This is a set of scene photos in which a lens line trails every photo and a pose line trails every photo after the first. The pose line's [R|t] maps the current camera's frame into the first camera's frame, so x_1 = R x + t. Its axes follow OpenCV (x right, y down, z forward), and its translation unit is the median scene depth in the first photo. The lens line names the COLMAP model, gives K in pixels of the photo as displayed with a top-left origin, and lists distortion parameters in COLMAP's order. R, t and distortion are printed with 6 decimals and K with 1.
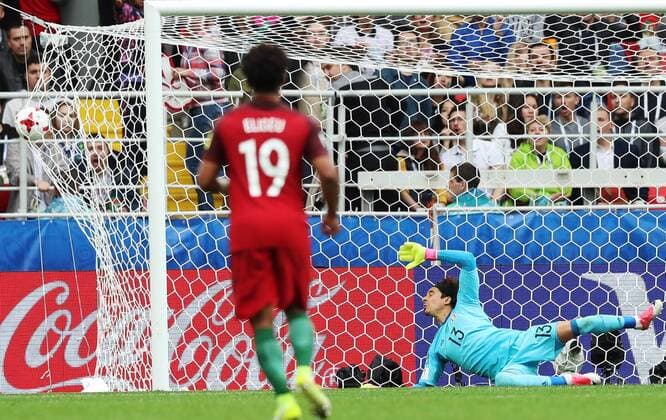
lens RADIAL K [[269.4, 0, 352.9], [0, 269.4, 227.9], [0, 0, 1]] dist [0.004140, 0.000630]
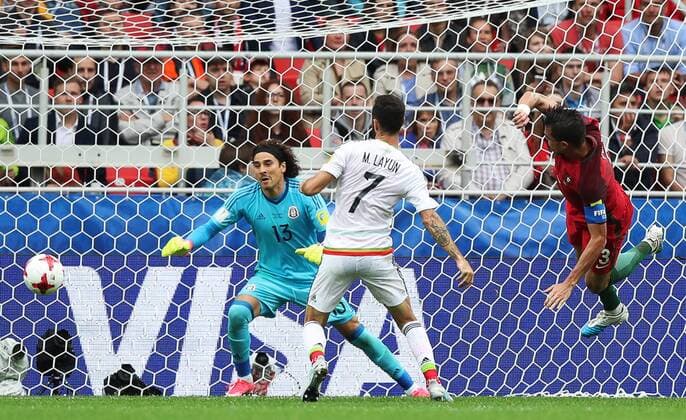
lens RADIAL K [[311.7, 0, 343.0], [0, 311.7, 210.1], [0, 0, 1]] dist [-0.005699, -0.000884]
pose [[0.999784, 0.019945, 0.005929, 1.839555], [-0.019923, 0.999794, -0.003788, -0.027021], [-0.006004, 0.003669, 0.999975, 0.008201]]
